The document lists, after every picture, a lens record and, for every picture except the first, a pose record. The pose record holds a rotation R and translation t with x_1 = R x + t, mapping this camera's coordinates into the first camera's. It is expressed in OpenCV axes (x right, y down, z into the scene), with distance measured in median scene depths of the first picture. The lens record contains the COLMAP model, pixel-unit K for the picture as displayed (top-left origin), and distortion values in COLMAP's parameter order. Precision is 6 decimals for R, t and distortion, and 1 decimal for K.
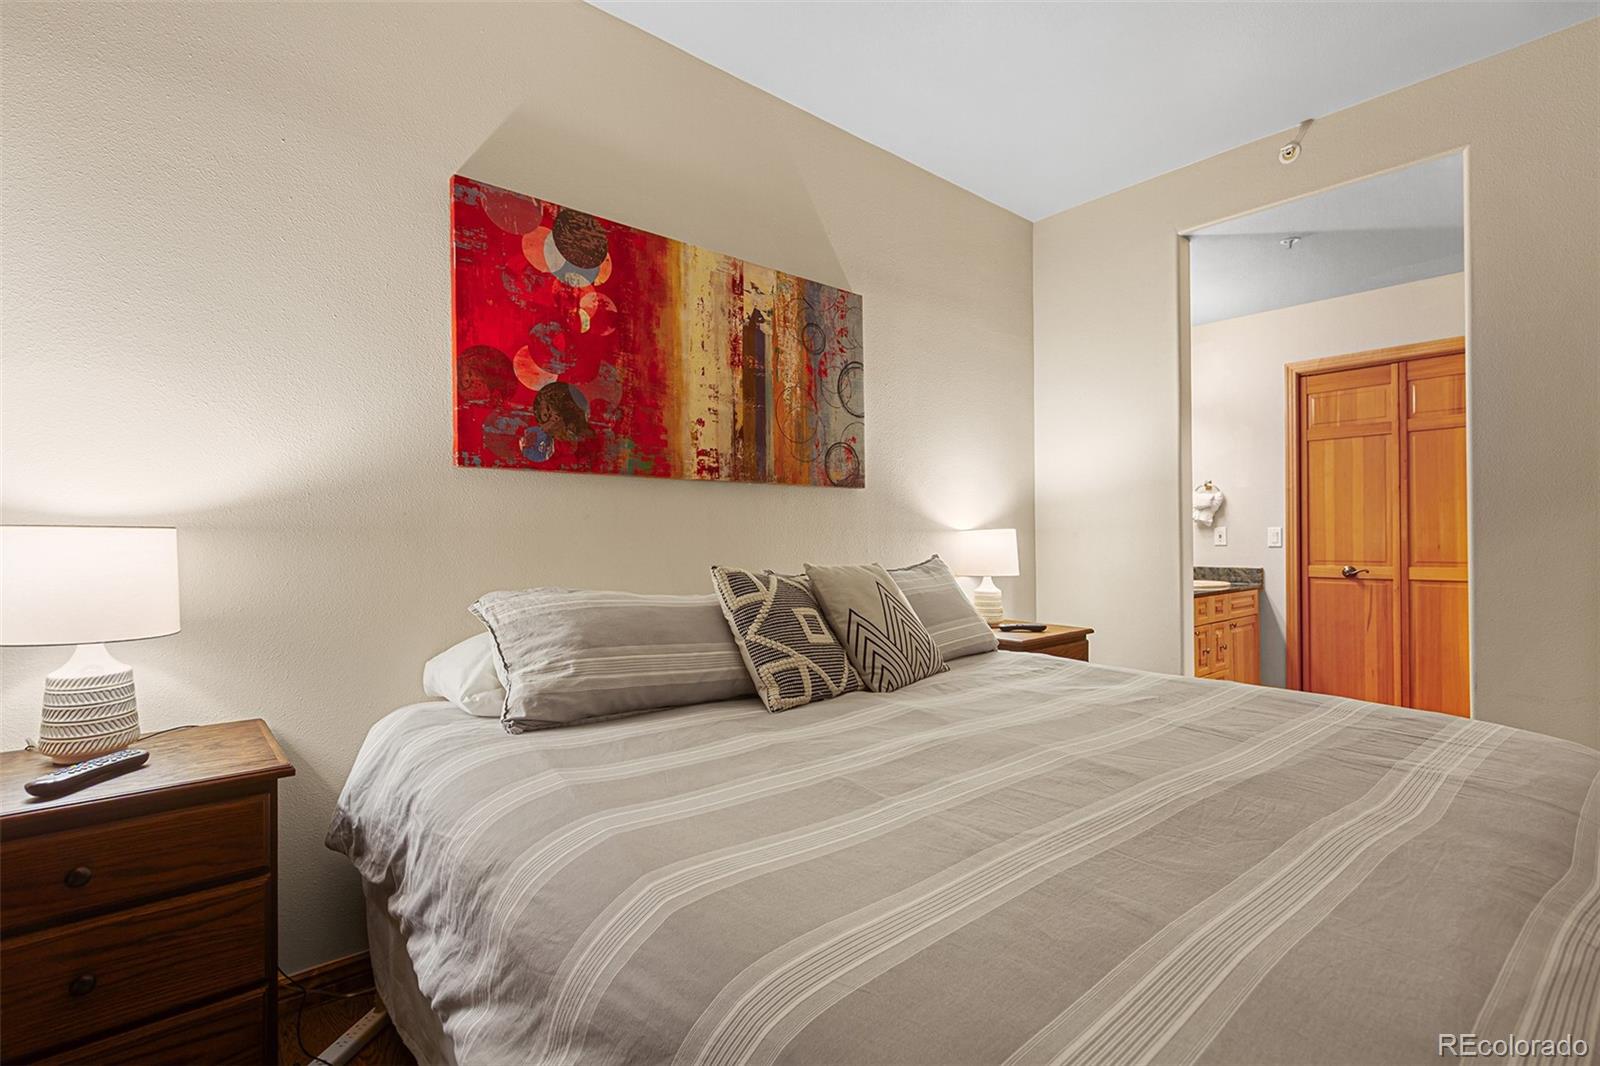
lens RADIAL K [[758.6, 0, 805.2], [0, 758.6, 535.9], [0, 0, 1]] dist [0.000304, -0.000498]
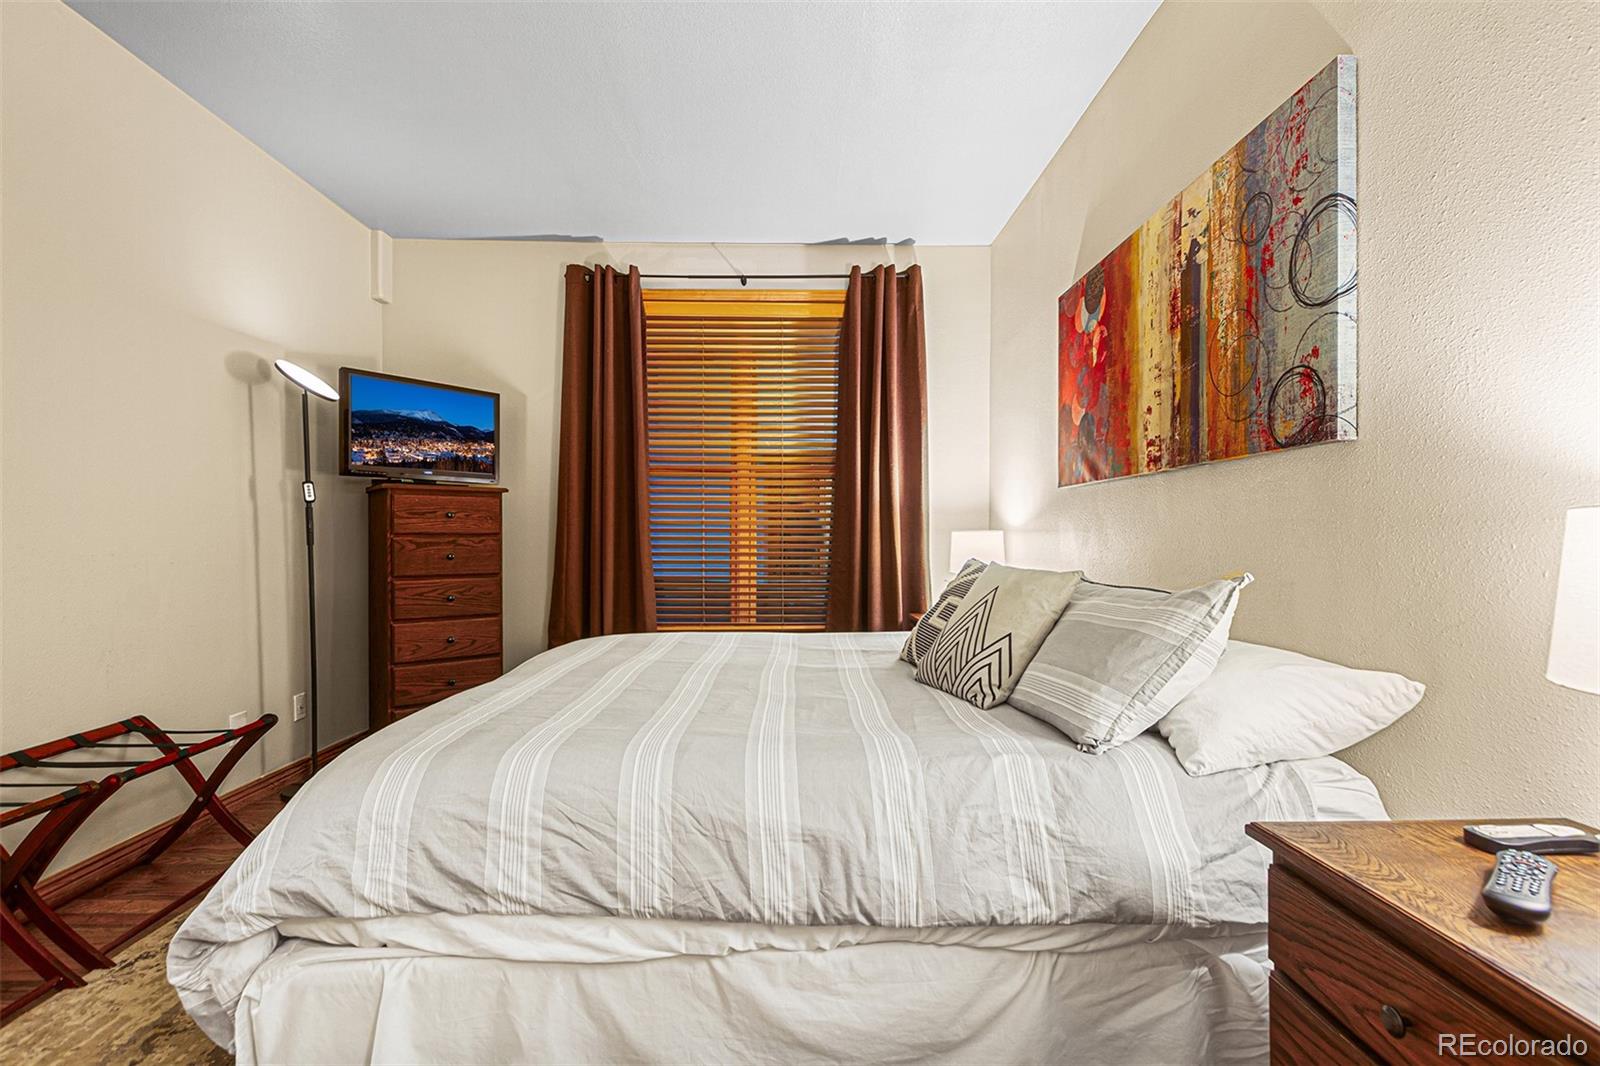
lens RADIAL K [[758.6, 0, 805.2], [0, 758.6, 535.9], [0, 0, 1]] dist [0.000304, -0.000498]
pose [[-0.638679, 0.004345, -0.769461, 0.798397], [0.005520, 0.999984, 0.001064, -0.001753], [0.769453, -0.003568, -0.638693, 1.216238]]
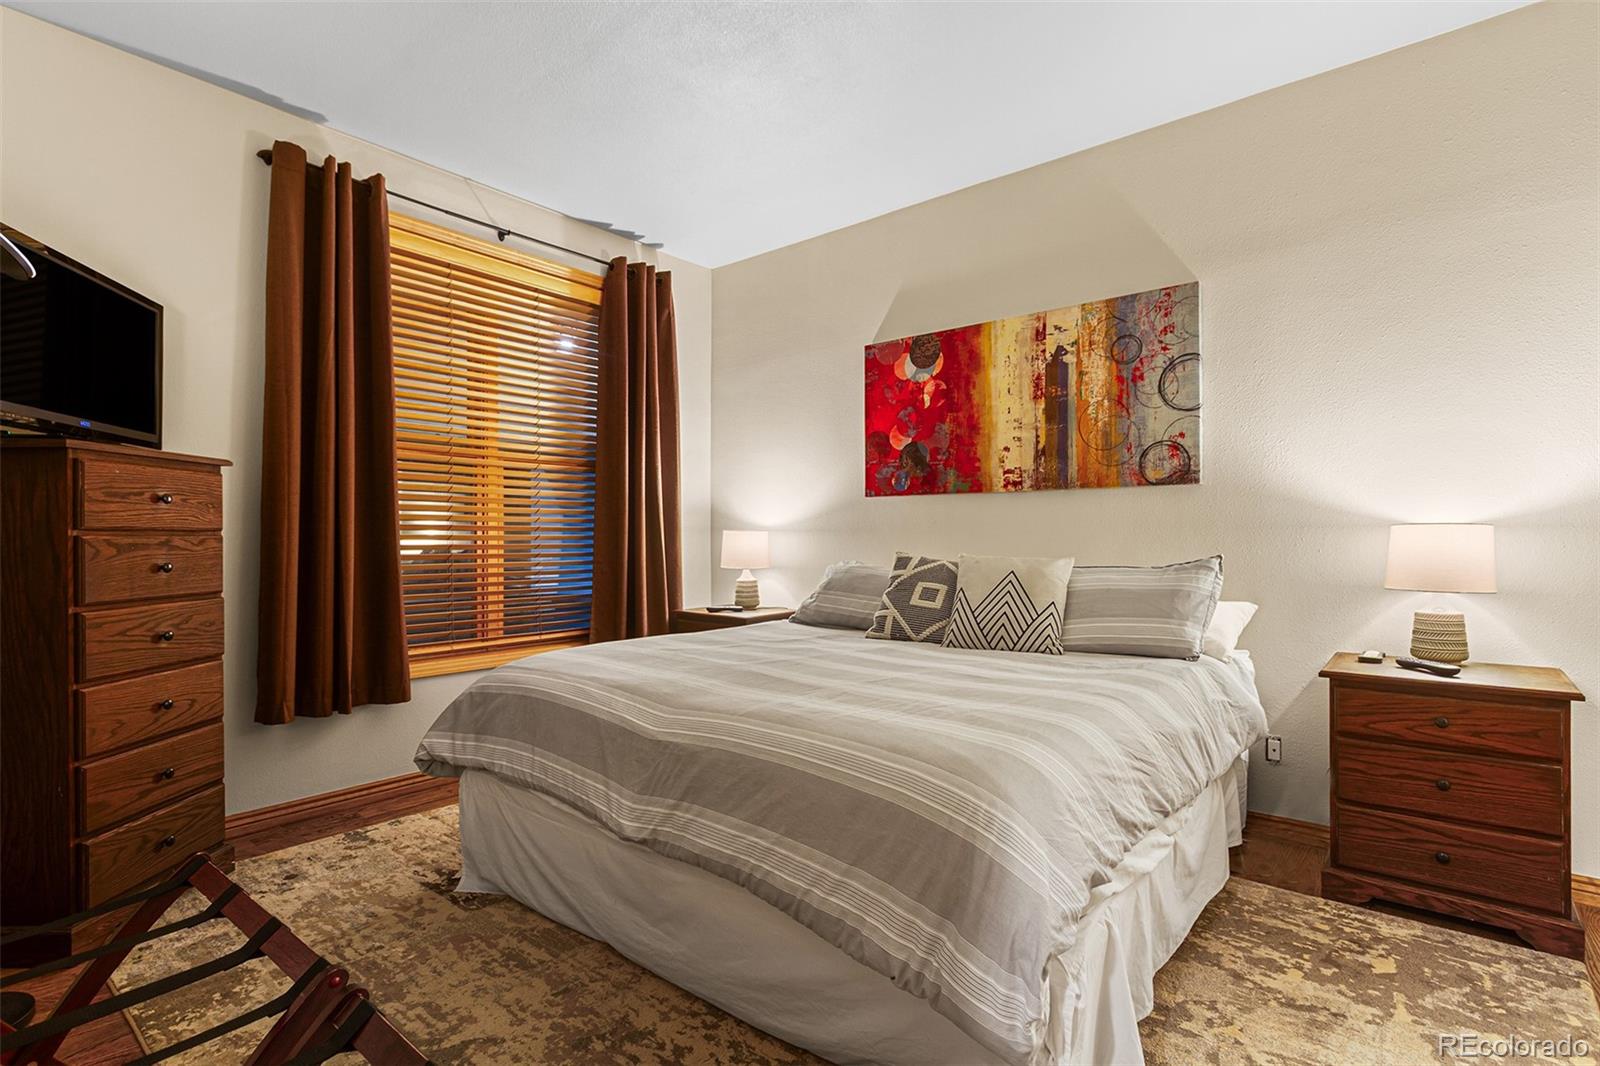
lens RADIAL K [[758.6, 0, 805.2], [0, 758.6, 535.9], [0, 0, 1]] dist [0.000304, -0.000498]
pose [[0.161455, 0.004370, -0.986870, 1.086749], [0.002214, 0.999986, 0.004790, -0.003340], [0.986878, -0.002958, 0.161443, 0.415549]]
